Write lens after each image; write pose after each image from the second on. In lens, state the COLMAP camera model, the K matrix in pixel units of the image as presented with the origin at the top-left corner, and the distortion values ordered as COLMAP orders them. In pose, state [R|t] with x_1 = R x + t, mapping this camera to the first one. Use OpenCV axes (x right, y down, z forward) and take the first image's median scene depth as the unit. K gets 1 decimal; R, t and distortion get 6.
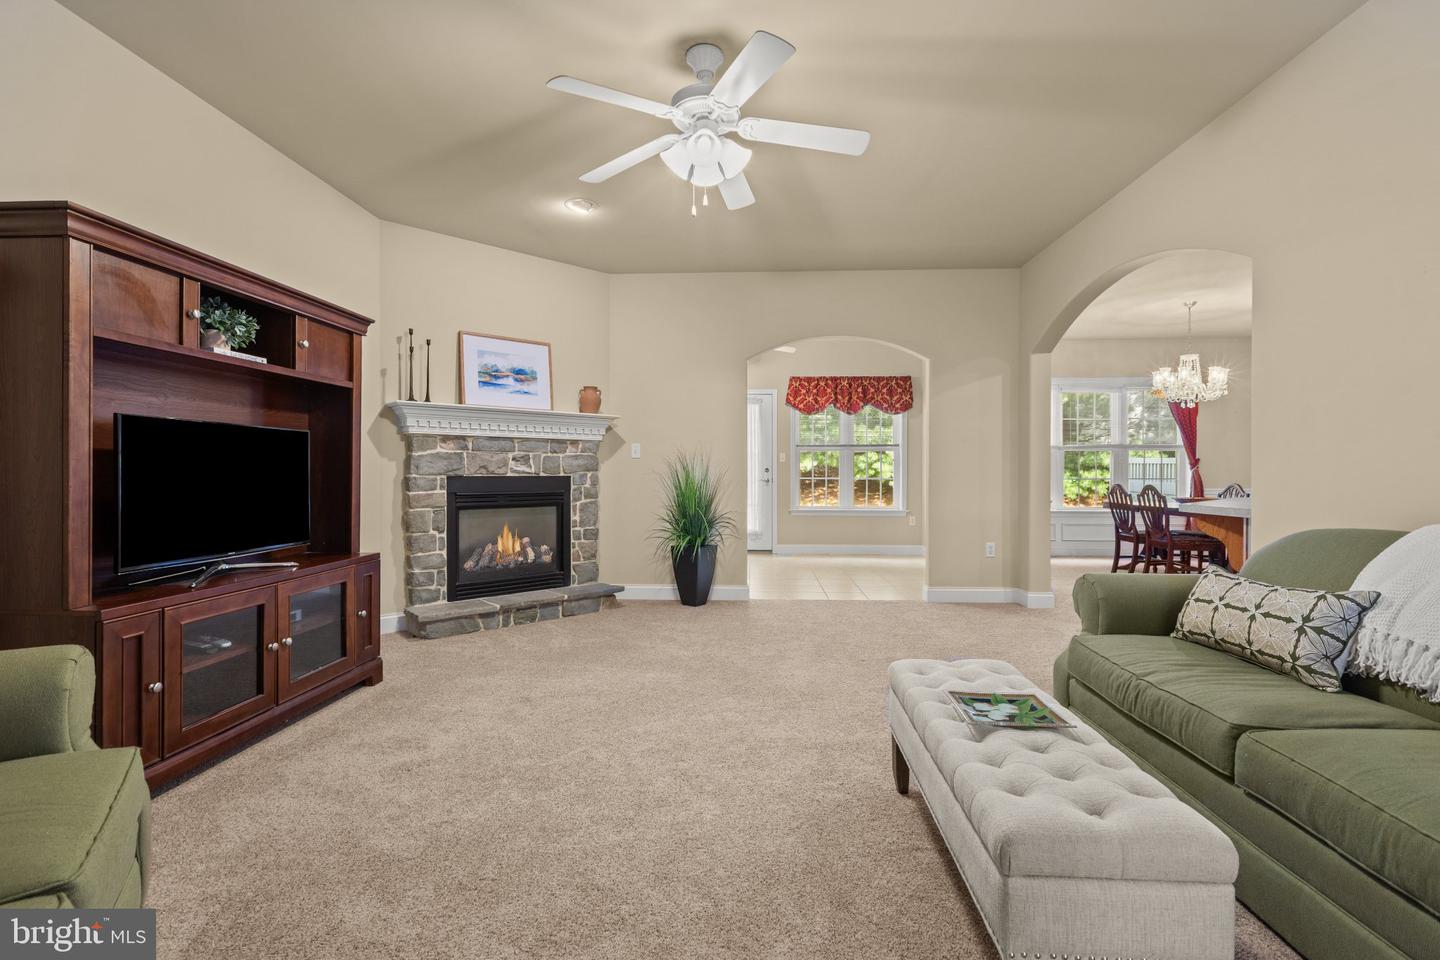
lens RADIAL K [[655.7, 0, 720.2], [0, 655.7, 472.1], [0, 0, 1]] dist [-0.000779, -0.000158]
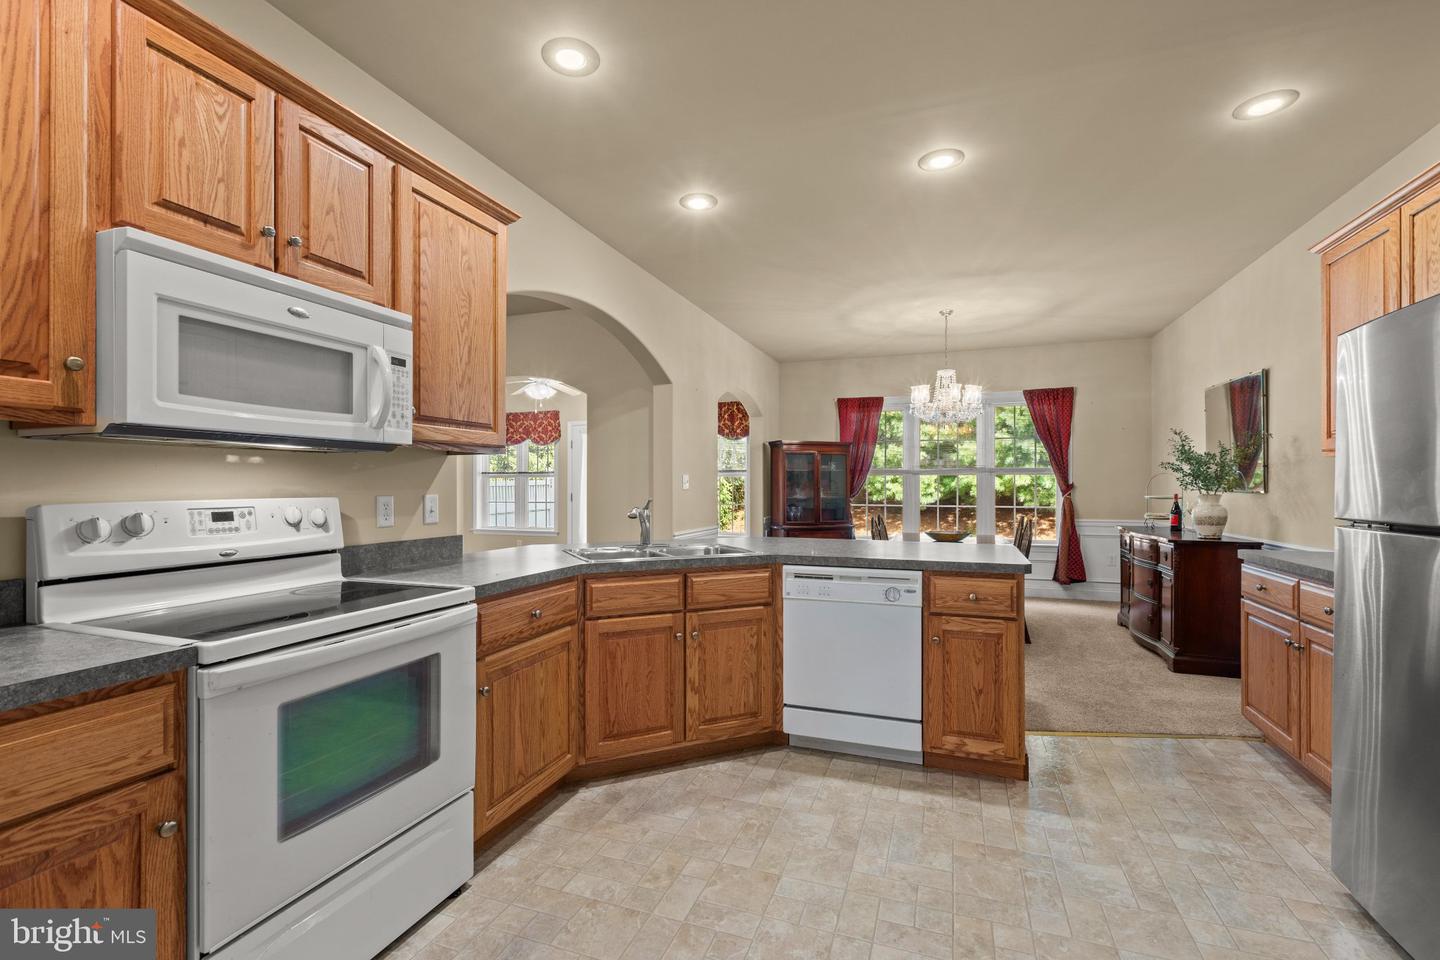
lens RADIAL K [[641.5, 0, 718.0], [0, 641.5, 479.3], [0, 0, 1]] dist [0.000098, -0.000754]
pose [[0.954747, -0.005342, -0.297371, 0.689228], [0.001618, 0.999917, -0.012770, -0.020906], [0.297414, 0.011711, 0.954677, 0.084097]]
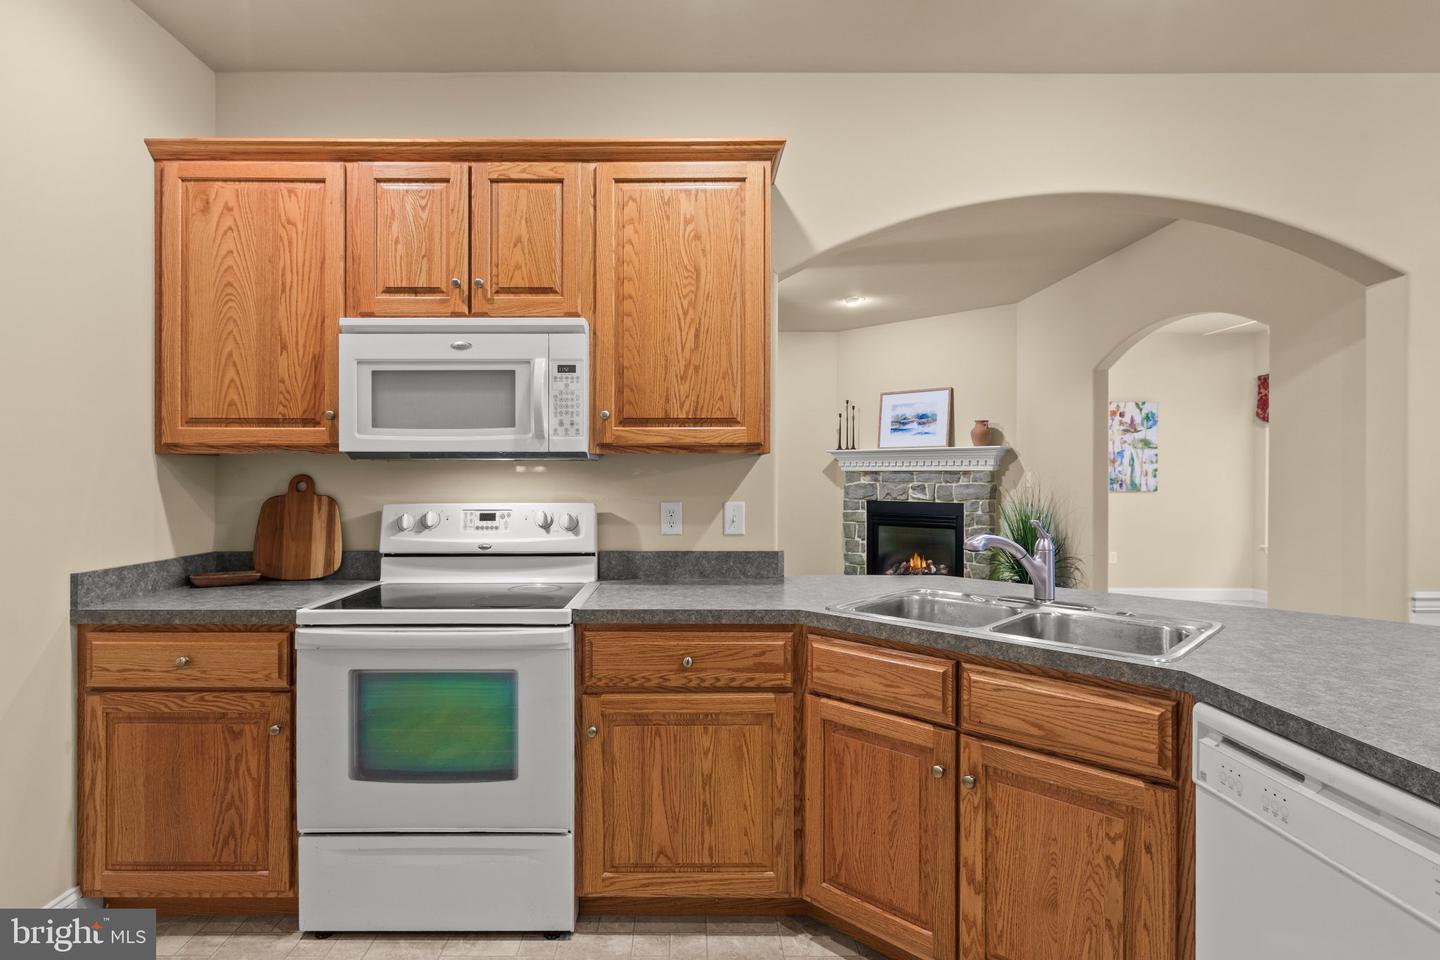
lens RADIAL K [[732.1, 0, 678.0], [0, 732.1, 472.3], [0, 0, 1]] dist [-0.001680, 0.000766]
pose [[0.045398, -0.006905, -0.998945, 0.802519], [-0.001190, 0.999975, -0.006966, -0.030246], [0.998968, 0.001505, 0.045388, 0.375307]]
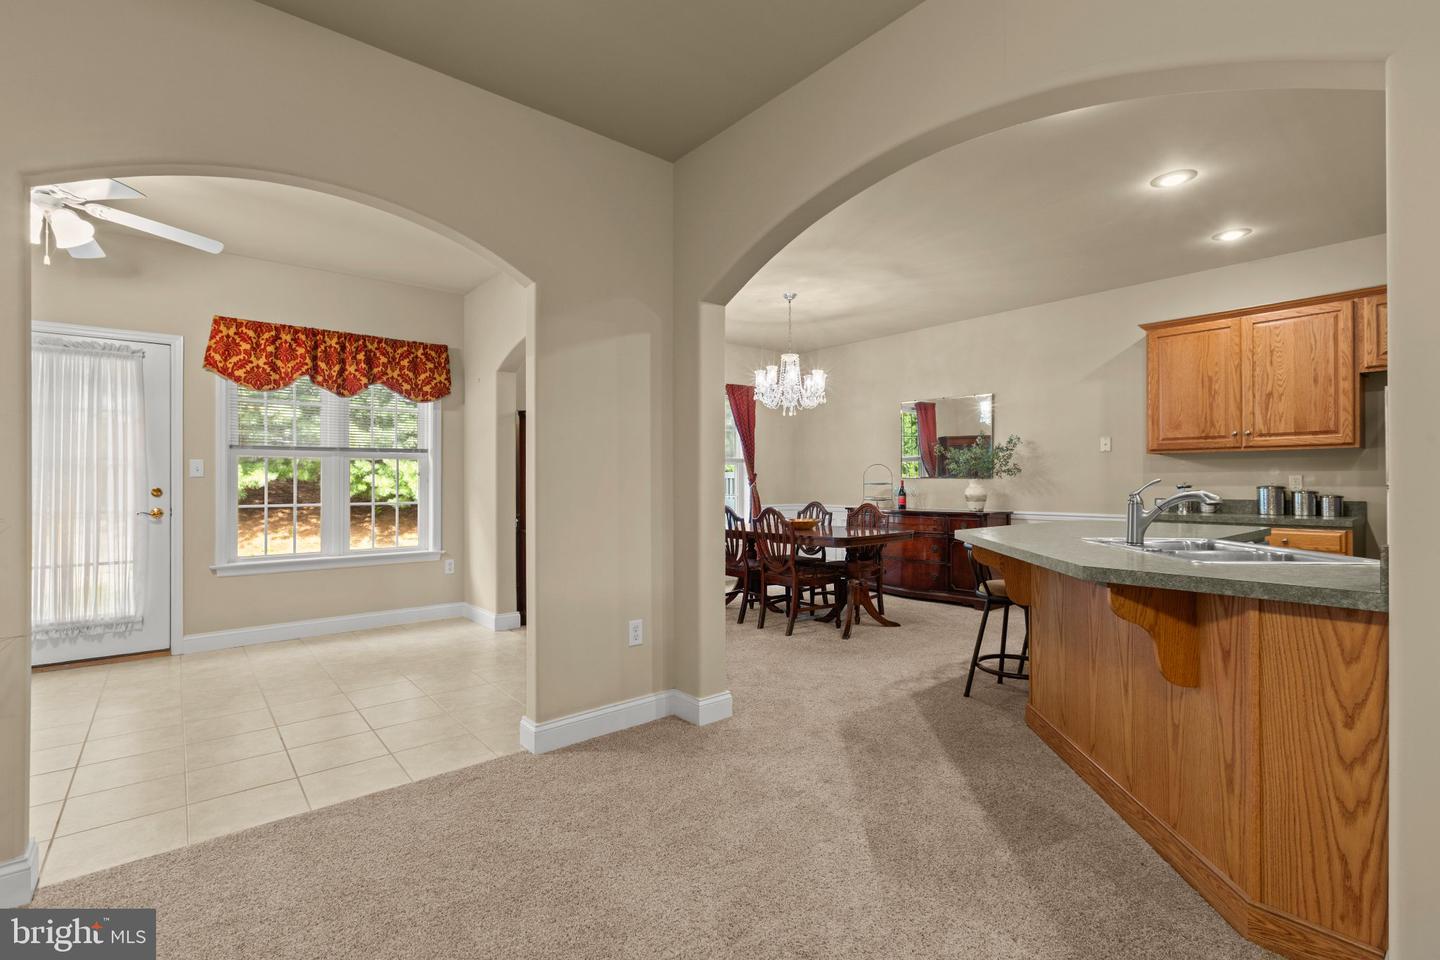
lens RADIAL K [[641.5, 0, 718.0], [0, 641.5, 479.3], [0, 0, 1]] dist [0.000098, -0.000754]
pose [[0.731890, -0.002211, 0.681419, 0.067242], [0.005505, 0.999981, -0.002668, -0.012701], [-0.681401, 0.005704, 0.731888, 0.452167]]
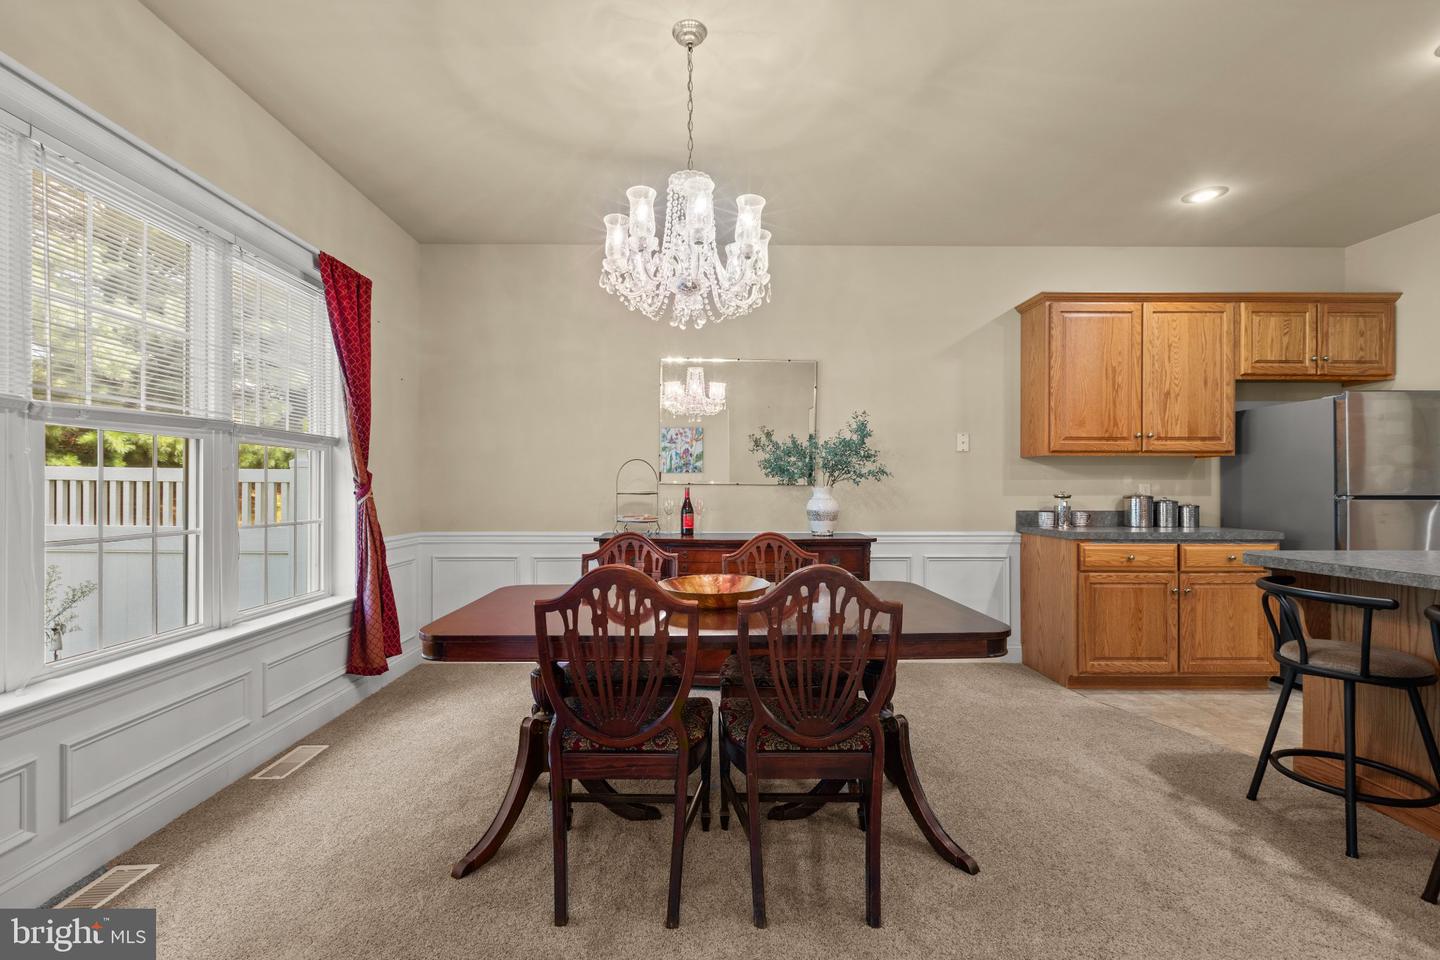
lens RADIAL K [[641.6, 0, 708.9], [0, 641.6, 485.9], [0, 0, 1]] dist [0.009221, -0.004383]
pose [[-0.054150, -0.000234, 0.998533, 0.371187], [-0.000410, 1.000000, 0.000212, -0.013501], [-0.998533, -0.000398, -0.054150, 1.020297]]
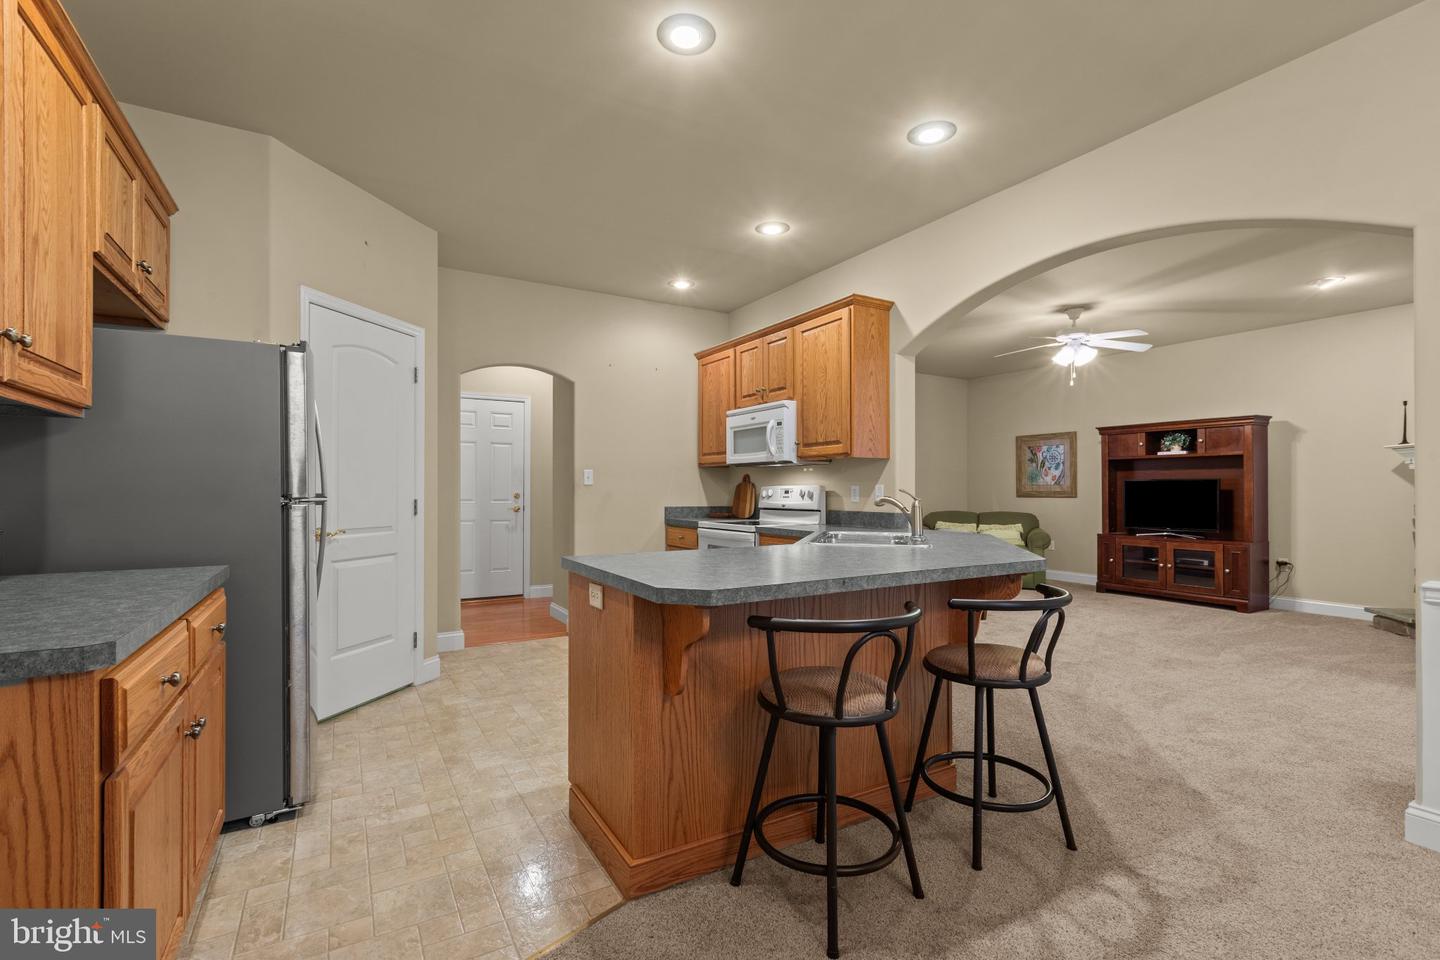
lens RADIAL K [[641.5, 0, 718.0], [0, 641.5, 479.3], [0, 0, 1]] dist [0.000098, -0.000754]
pose [[-0.835816, -0.011443, -0.548890, 0.883686], [-0.003201, 0.999867, -0.015970, -0.011154], [0.549000, -0.011591, -0.835742, 0.882331]]
